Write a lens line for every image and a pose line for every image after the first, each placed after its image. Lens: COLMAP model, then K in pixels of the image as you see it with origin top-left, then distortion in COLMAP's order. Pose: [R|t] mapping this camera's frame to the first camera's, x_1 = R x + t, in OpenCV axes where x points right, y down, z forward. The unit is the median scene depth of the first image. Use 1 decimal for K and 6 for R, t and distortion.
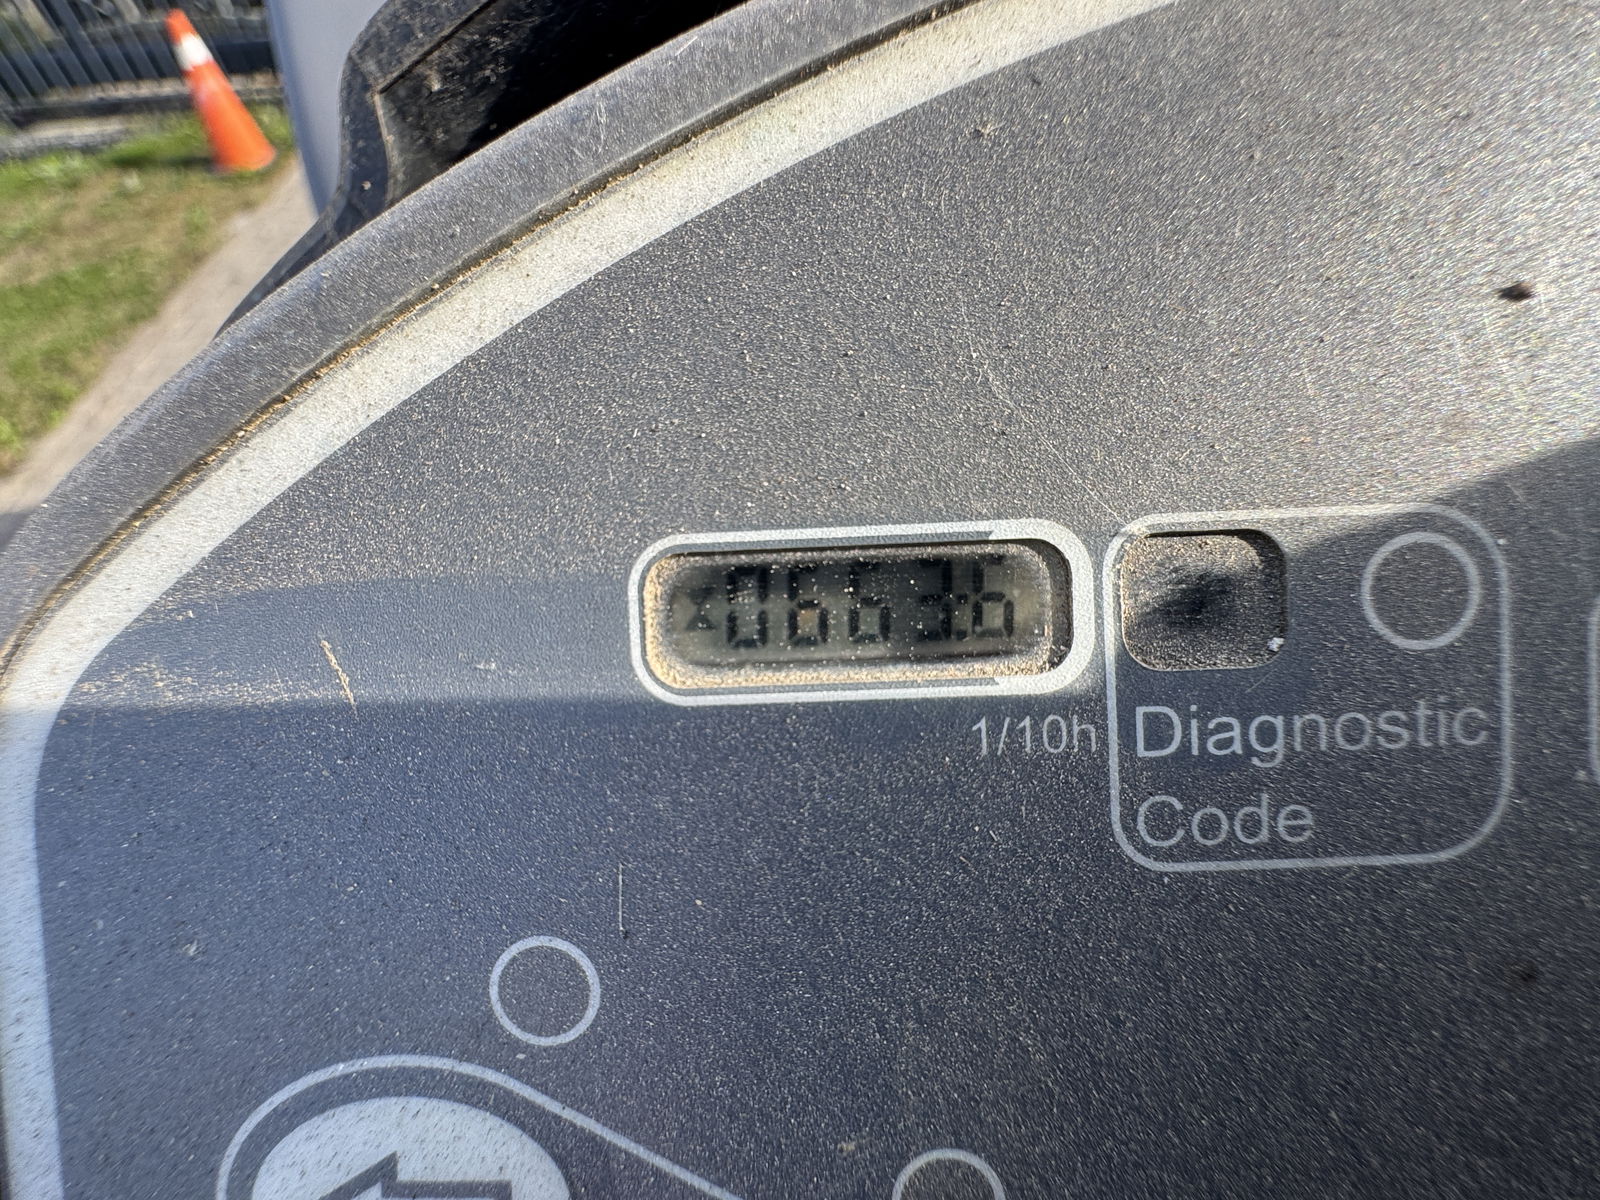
lens RADIAL K [[749.4, 0, 799.2], [0, 749.4, 598.0], [0, 0, 1]] dist [-0.004975, 0.001710]
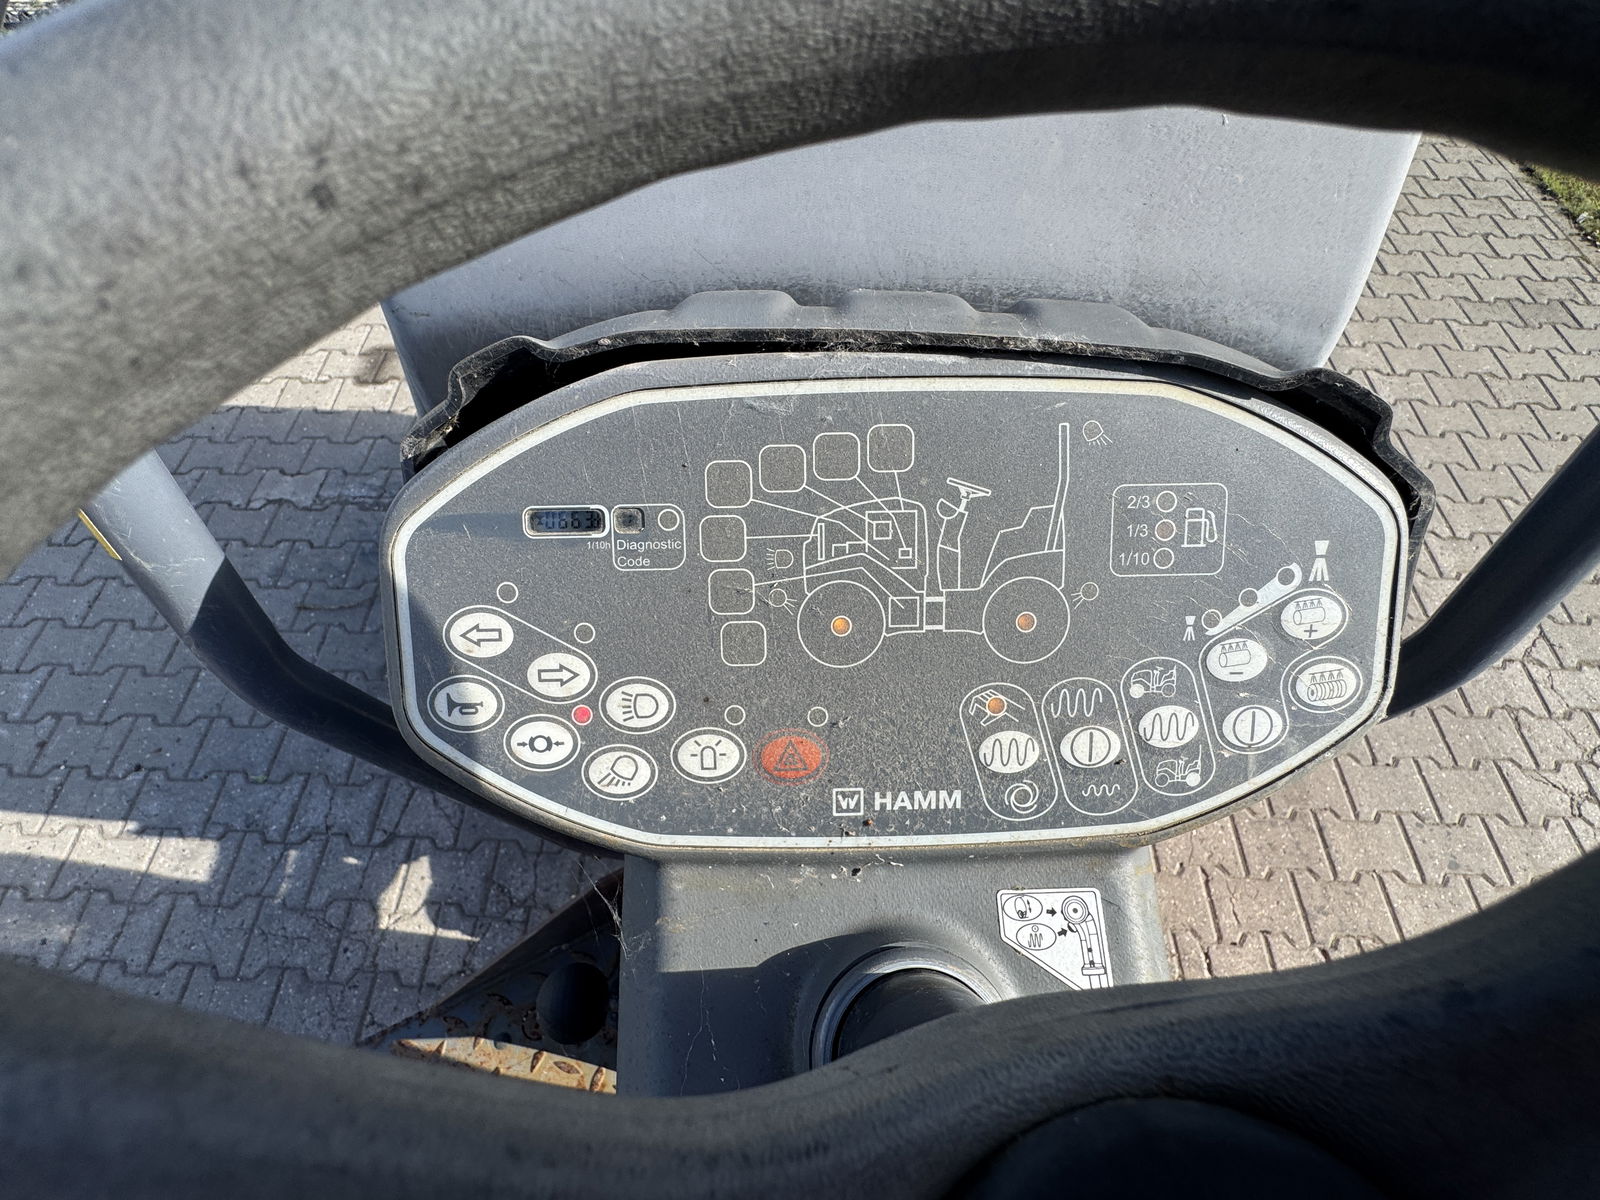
lens RADIAL K [[749.4, 0, 805.6], [0, 749.4, 605.1], [0, 0, 1]] dist [-0.004975, 0.001710]
pose [[0.998956, 0.016643, 0.042548, 1.593704], [-0.021291, 0.993567, 0.111228, -0.019813], [-0.040423, -0.112017, 0.992884, -4.502540]]
